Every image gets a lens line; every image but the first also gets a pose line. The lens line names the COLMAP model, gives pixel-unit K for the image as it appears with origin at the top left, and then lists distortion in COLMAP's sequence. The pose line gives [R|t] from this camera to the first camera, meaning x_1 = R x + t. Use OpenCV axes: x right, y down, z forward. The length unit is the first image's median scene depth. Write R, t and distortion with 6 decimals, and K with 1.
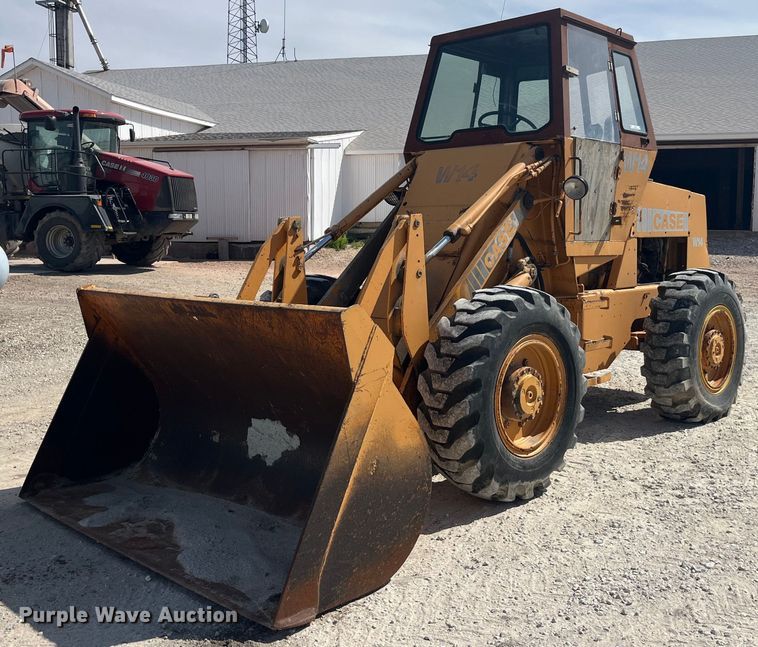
lens RADIAL K [[865.4, 0, 404.2], [0, 865.4, 313.1], [0, 0, 1]] dist [0.013522, 0.008386]
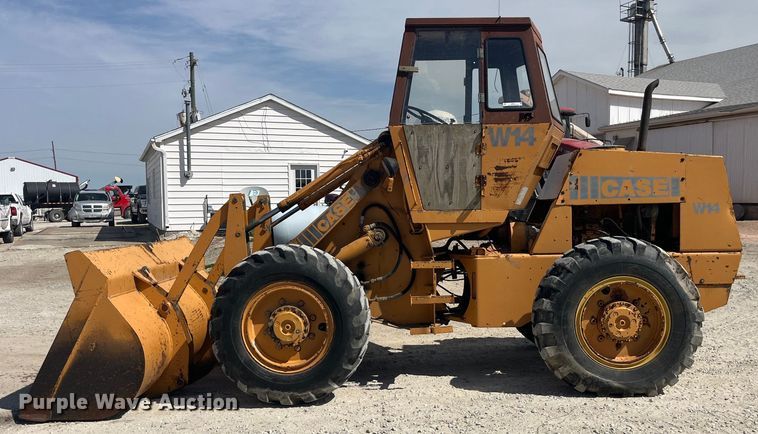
lens RADIAL K [[704.1, 0, 379.4], [0, 704.1, 236.3], [0, 0, 1]] dist [0.041387, -0.014055]
pose [[0.645837, 0.026433, -0.763017, 0.857923], [-0.052960, 0.998544, -0.010234, -0.033489], [0.761636, 0.047019, 0.646297, 0.321609]]
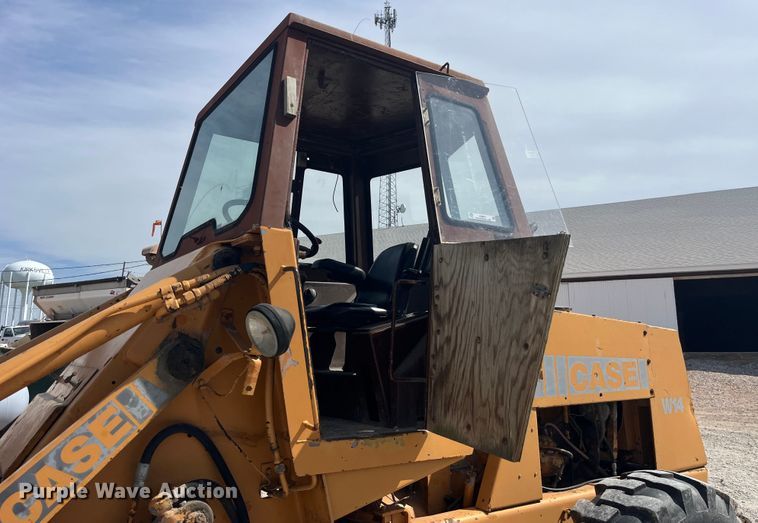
lens RADIAL K [[588.7, 0, 380.9], [0, 588.7, 236.2], [0, 0, 1]] dist [0.027356, -0.001727]
pose [[0.972012, -0.050597, -0.229420, 0.297641], [-0.014564, 0.961677, -0.273797, -0.098777], [0.234481, 0.269475, 0.934024, 0.646247]]
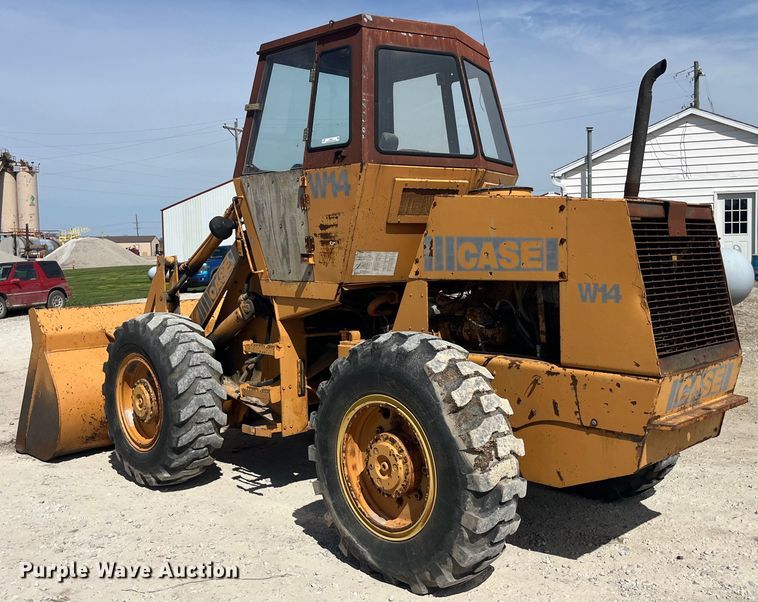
lens RADIAL K [[767.4, 0, 379.5], [0, 767.4, 274.7], [0, 0, 1]] dist [0.038021, 0.022716]
pose [[-0.050721, 0.040688, -0.997884, 0.994084], [-0.070265, 0.996548, 0.044205, -0.129801], [0.996238, 0.072358, -0.047687, 1.115155]]
